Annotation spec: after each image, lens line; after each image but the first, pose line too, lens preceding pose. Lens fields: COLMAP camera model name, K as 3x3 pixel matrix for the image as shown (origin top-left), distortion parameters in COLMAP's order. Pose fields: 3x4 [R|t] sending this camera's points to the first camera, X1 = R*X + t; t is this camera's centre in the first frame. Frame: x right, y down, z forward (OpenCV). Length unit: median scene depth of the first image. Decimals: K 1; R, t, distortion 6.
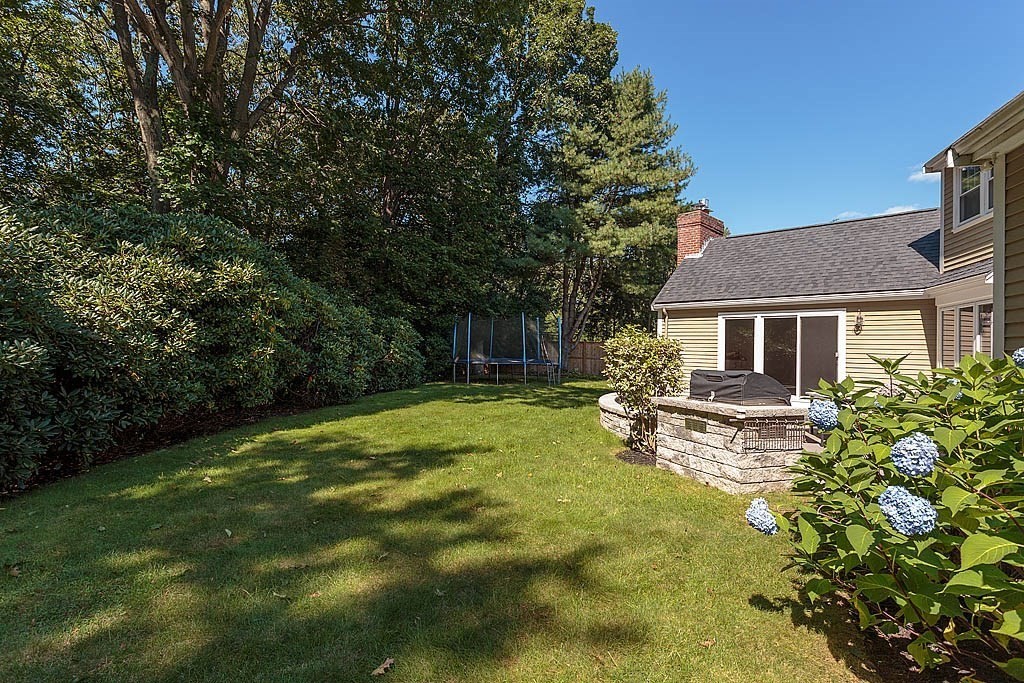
lens RADIAL K [[508.2, 0, 487.3], [0, 508.2, 335.4], [0, 0, 1]] dist [-0.000588, 0.000078]
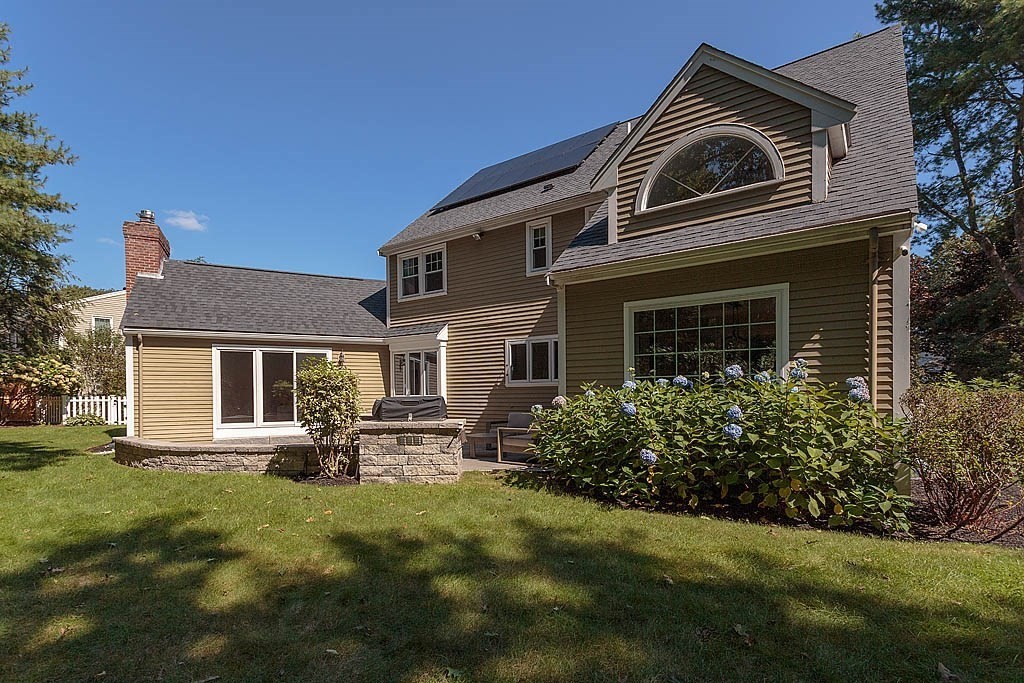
lens RADIAL K [[507.7, 0, 510.1], [0, 507.7, 388.7], [0, 0, 1]] dist [0.032198, -0.000028]
pose [[0.313670, -0.021862, 0.949280, -0.356308], [-0.017074, 0.999443, 0.028659, 0.003814], [-0.949379, -0.025198, 0.313122, 0.187343]]
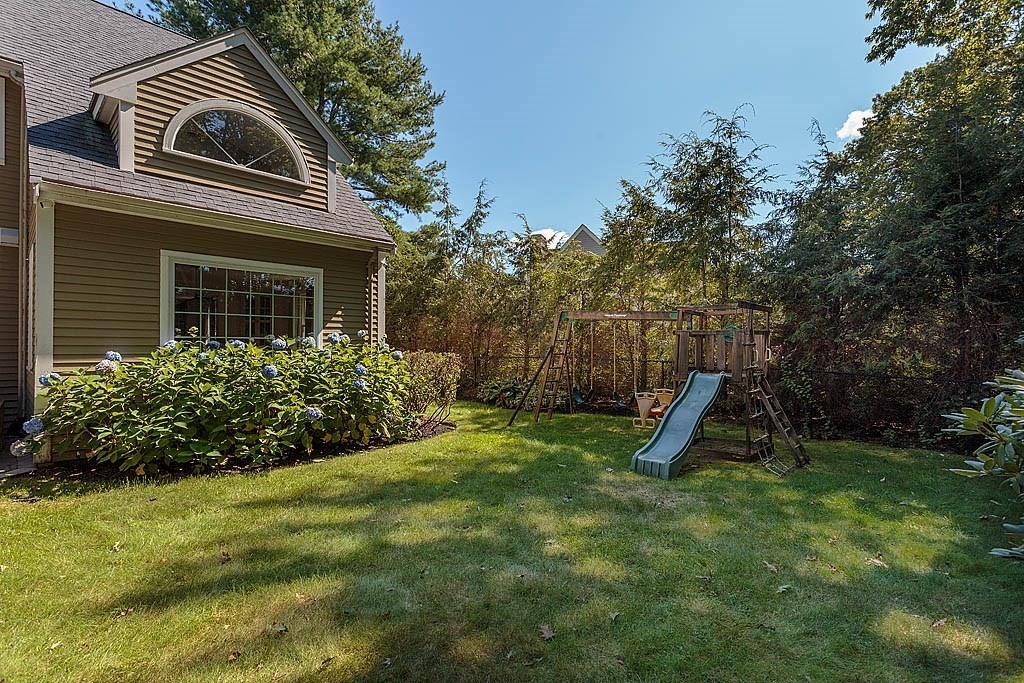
lens RADIAL K [[487.2, 0, 508.2], [0, 487.2, 346.5], [0, 0, 1]] dist [0.001966, 0.000090]
pose [[-0.897741, -0.013699, 0.440311, -0.266075], [-0.029269, 0.999163, -0.028590, 0.019995], [-0.439550, -0.038553, -0.897390, 0.565595]]
